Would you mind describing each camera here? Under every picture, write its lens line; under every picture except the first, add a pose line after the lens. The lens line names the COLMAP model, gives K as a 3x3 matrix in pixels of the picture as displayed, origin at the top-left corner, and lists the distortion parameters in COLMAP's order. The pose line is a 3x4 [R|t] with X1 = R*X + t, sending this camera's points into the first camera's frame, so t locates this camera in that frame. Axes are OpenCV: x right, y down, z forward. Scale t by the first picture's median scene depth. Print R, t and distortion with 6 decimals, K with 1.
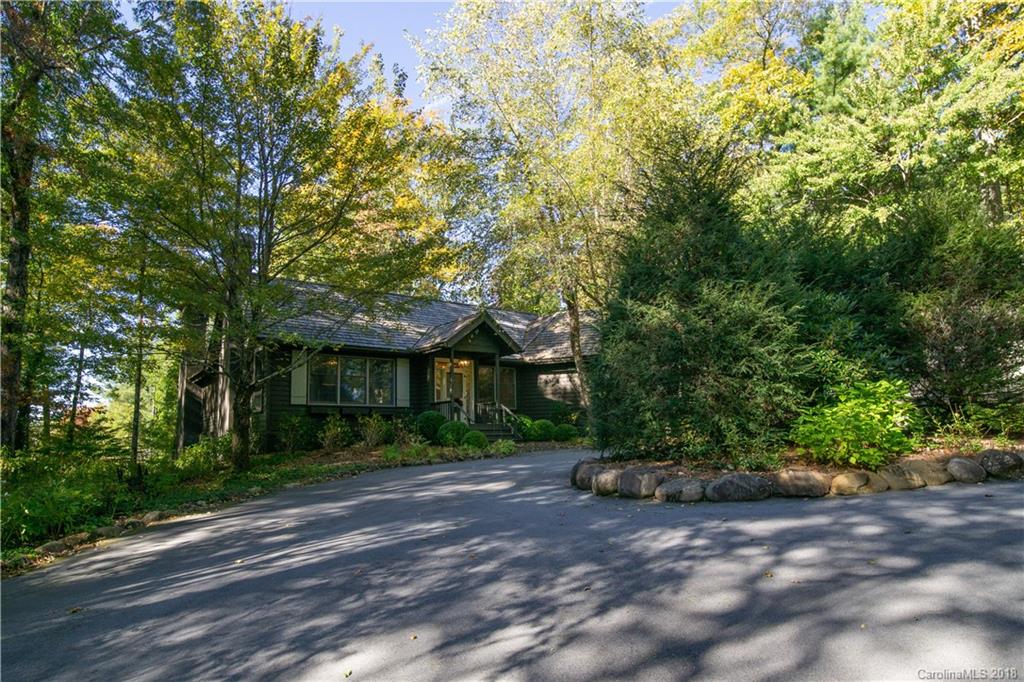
lens RADIAL K [[940.5, 0, 512.0], [0, 940.5, 341.0], [0, 0, 1]] dist [0.007086, 0.003094]
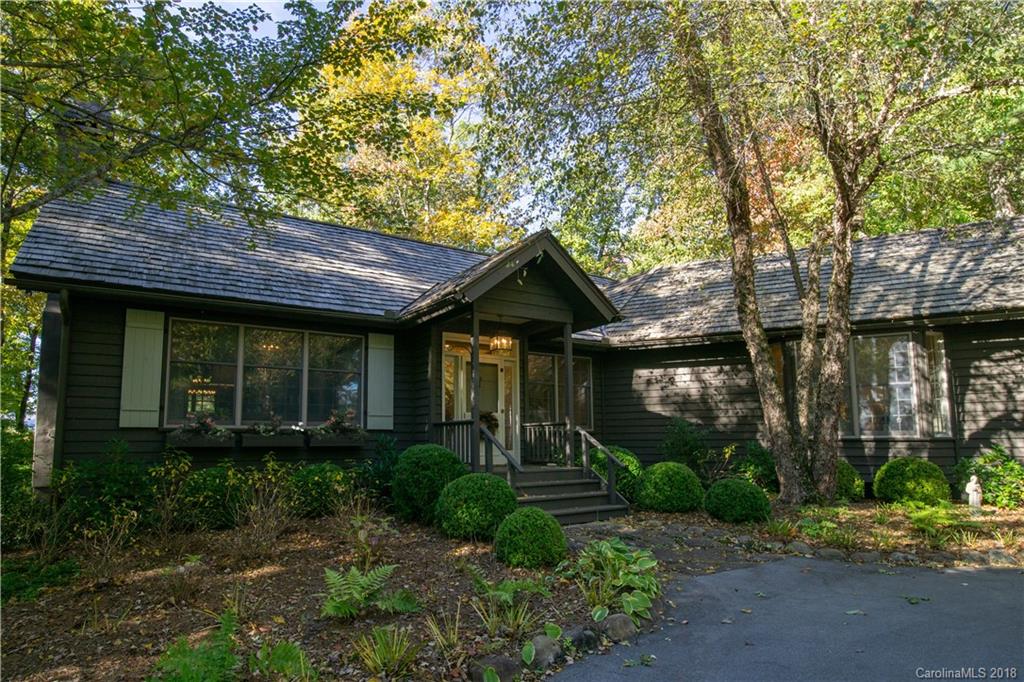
lens RADIAL K [[940.5, 0, 512.0], [0, 940.5, 341.0], [0, 0, 1]] dist [0.007086, 0.003094]
pose [[0.999170, 0.002547, -0.040651, -0.024353], [-0.002664, 0.999992, -0.002823, 0.023690], [0.040644, 0.002929, 0.999169, 0.495249]]
